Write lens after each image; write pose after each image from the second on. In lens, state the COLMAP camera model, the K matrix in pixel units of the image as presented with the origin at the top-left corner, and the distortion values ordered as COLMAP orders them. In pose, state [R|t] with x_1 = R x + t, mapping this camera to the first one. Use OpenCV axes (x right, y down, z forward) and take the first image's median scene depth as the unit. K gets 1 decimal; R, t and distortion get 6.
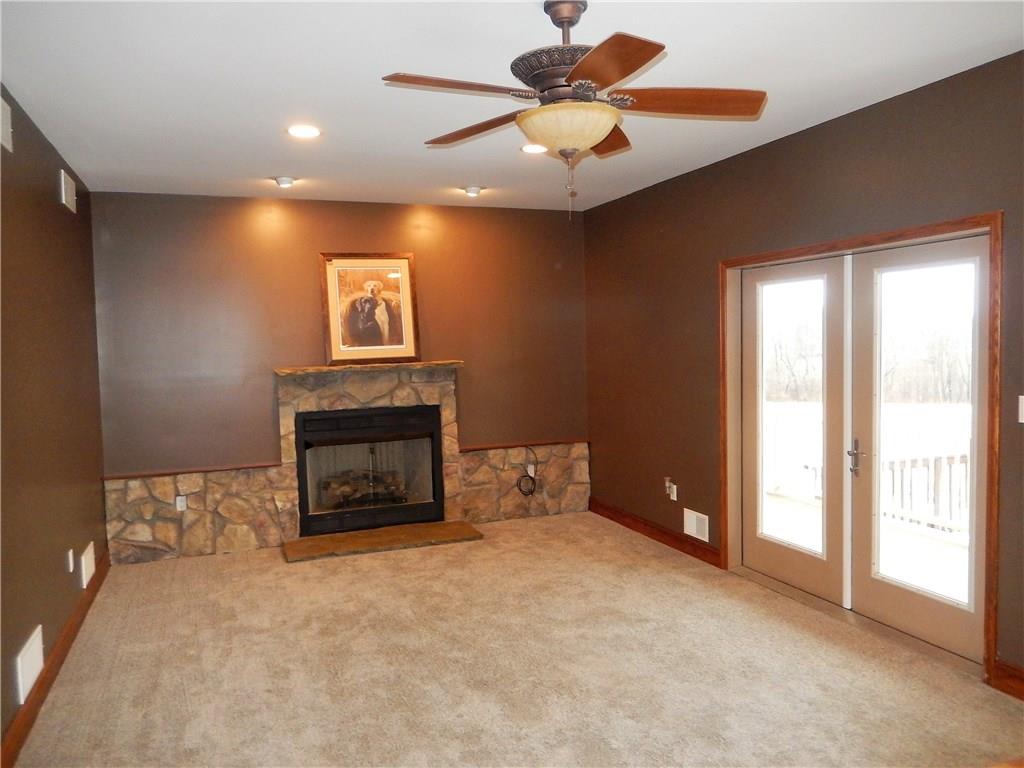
lens RADIAL K [[770.4, 0, 516.5], [0, 770.4, 376.9], [0, 0, 1]] dist [-0.001500, -0.005138]
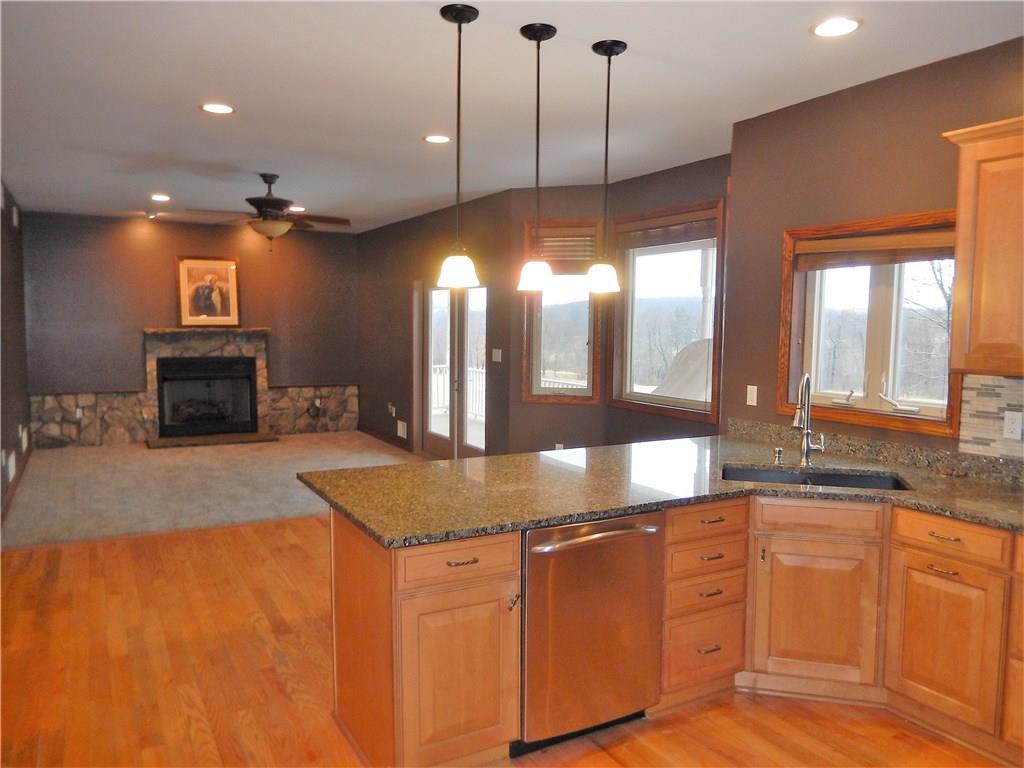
lens RADIAL K [[823.9, 0, 512.0], [0, 823.9, 384.0], [0, 0, 1]] dist [0.001019, 0.007938]
pose [[0.992527, 0.027509, 0.118883, 0.224743], [-0.031270, 0.999064, 0.029890, 0.026531], [-0.117949, -0.033384, 0.992458, -0.728083]]
